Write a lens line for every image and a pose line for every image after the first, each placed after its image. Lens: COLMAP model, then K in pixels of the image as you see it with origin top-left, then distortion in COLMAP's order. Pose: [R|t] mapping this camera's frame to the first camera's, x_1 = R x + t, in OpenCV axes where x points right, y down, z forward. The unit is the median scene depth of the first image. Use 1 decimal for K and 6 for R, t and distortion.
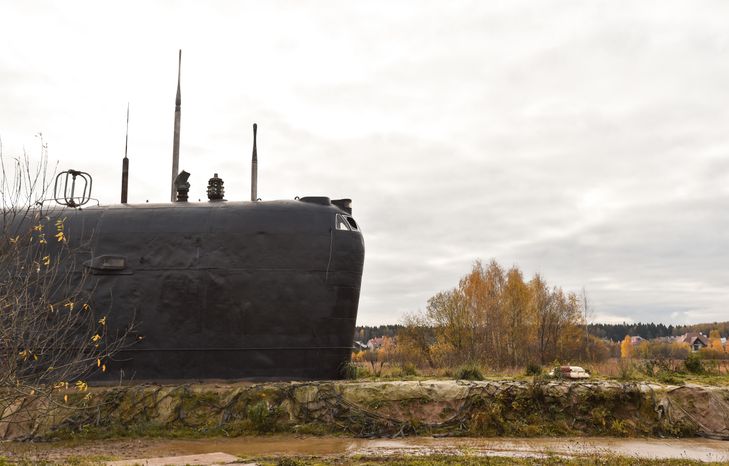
lens RADIAL K [[712.4, 0, 364.5], [0, 712.4, 233.0], [0, 0, 1]] dist [0.096135, 0.010179]
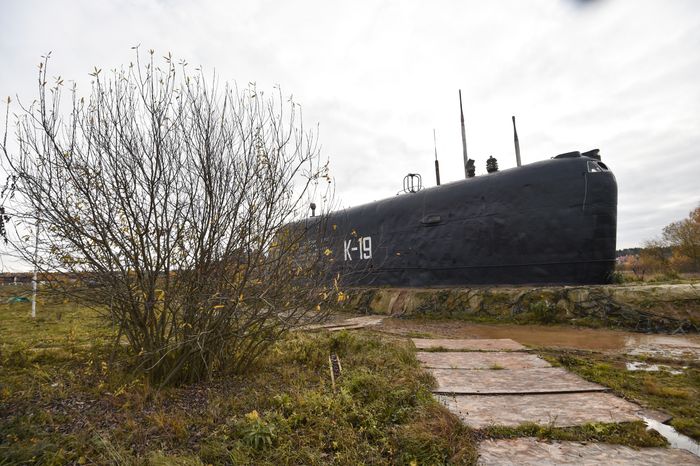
lens RADIAL K [[323.0, 0, 350.0], [0, 323.0, 233.0], [0, 0, 1]] dist [0.000078, -0.019651]
pose [[0.771519, -0.106157, -0.627287, -0.021486], [0.137497, 0.990501, 0.001487, 0.047522], [0.621171, -0.087398, 0.778787, 0.266627]]
